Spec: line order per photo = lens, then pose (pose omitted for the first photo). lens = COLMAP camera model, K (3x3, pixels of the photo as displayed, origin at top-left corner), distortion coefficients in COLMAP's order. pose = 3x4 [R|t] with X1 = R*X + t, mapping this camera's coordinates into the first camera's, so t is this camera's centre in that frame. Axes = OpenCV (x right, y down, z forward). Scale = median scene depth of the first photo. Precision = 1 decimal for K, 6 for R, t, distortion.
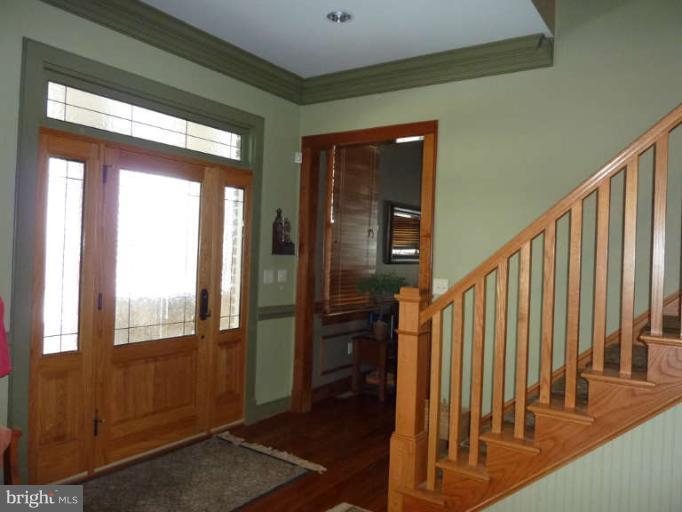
lens RADIAL K [[521.9, 0, 341.6], [0, 521.9, 254.6], [0, 0, 1]] dist [-0.025227, -0.002472]
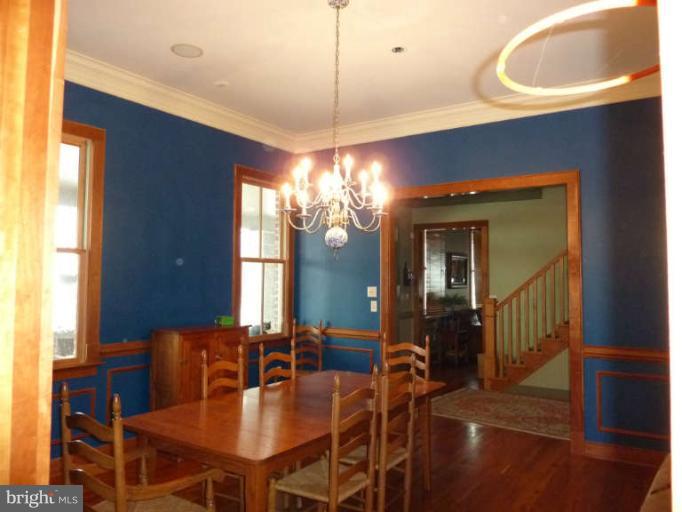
lens RADIAL K [[521.9, 0, 341.9], [0, 521.9, 254.6], [0, 0, 1]] dist [-0.025227, -0.002472]
pose [[0.999626, -0.027290, 0.001809, -0.347904], [0.027347, 0.998258, -0.052286, -0.020786], [-0.000379, 0.052316, 0.998631, -0.921723]]
